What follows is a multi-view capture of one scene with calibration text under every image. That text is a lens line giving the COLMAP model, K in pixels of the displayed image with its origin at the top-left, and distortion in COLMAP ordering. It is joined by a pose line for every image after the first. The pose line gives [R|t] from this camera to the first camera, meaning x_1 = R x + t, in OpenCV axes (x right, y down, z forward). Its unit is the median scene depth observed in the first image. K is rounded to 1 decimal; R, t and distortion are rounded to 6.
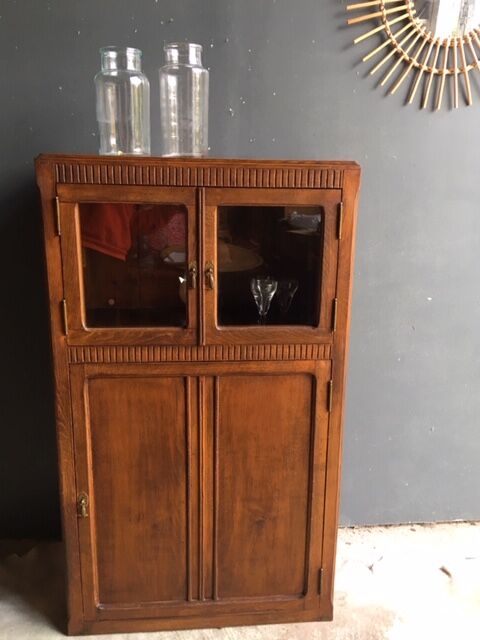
lens RADIAL K [[553.8, 0, 240.0], [0, 553.8, 320.0], [0, 0, 1]] dist [0.115186, -0.172954]
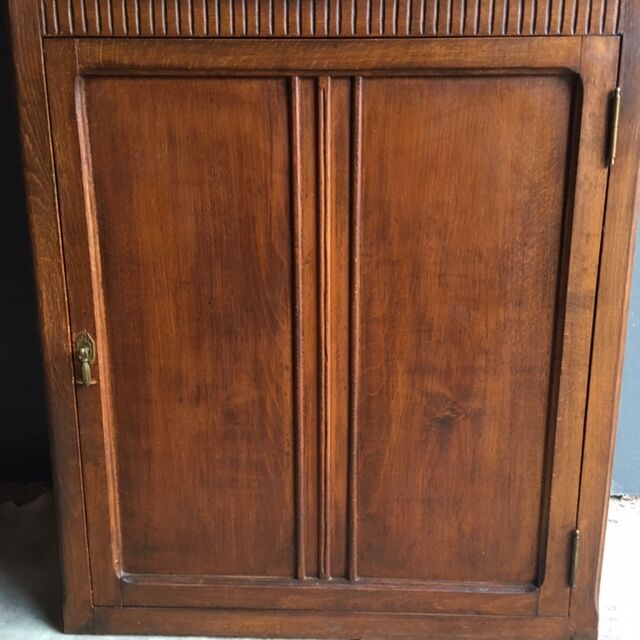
lens RADIAL K [[702.9, 0, 320.0], [0, 702.9, 320.0], [0, 0, 1]] dist [0.116799, -0.175730]
pose [[0.991897, 0.014056, -0.126263, 0.004391], [-0.015152, 0.999855, -0.007730, 0.306218], [0.126136, 0.009580, 0.991967, 0.419907]]
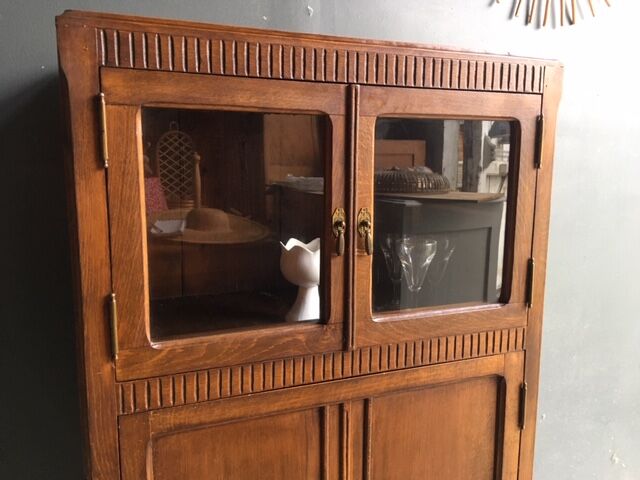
lens RADIAL K [[553.8, 0, 320.0], [0, 553.8, 240.0], [0, 0, 1]] dist [0.115186, -0.172954]
pose [[0.956013, -0.056022, 0.287923, -0.259863], [0.083474, 0.992966, -0.083962, -0.023908], [-0.281194, 0.104303, 0.953966, 0.417338]]
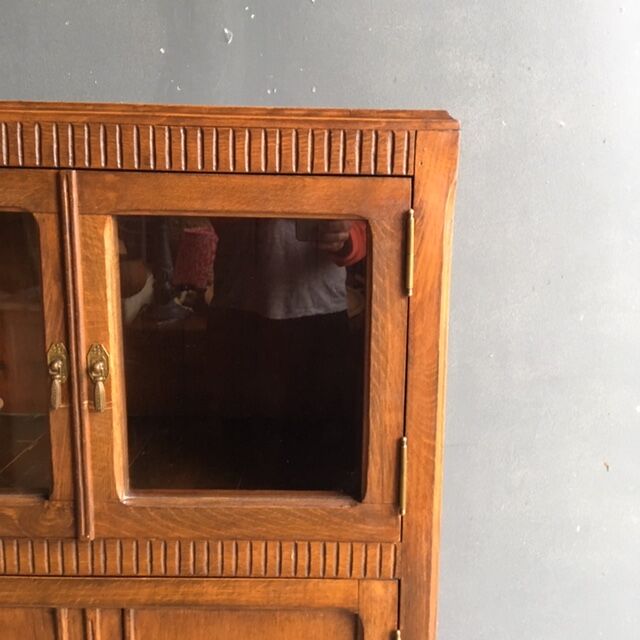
lens RADIAL K [[702.9, 0, 320.0], [0, 702.9, 320.0], [0, 0, 1]] dist [0.116799, -0.175730]
pose [[0.995364, 0.016112, -0.094821, 0.154836], [-0.022873, 0.997238, -0.070656, -0.085239], [0.093420, 0.072498, 0.992984, 0.453220]]
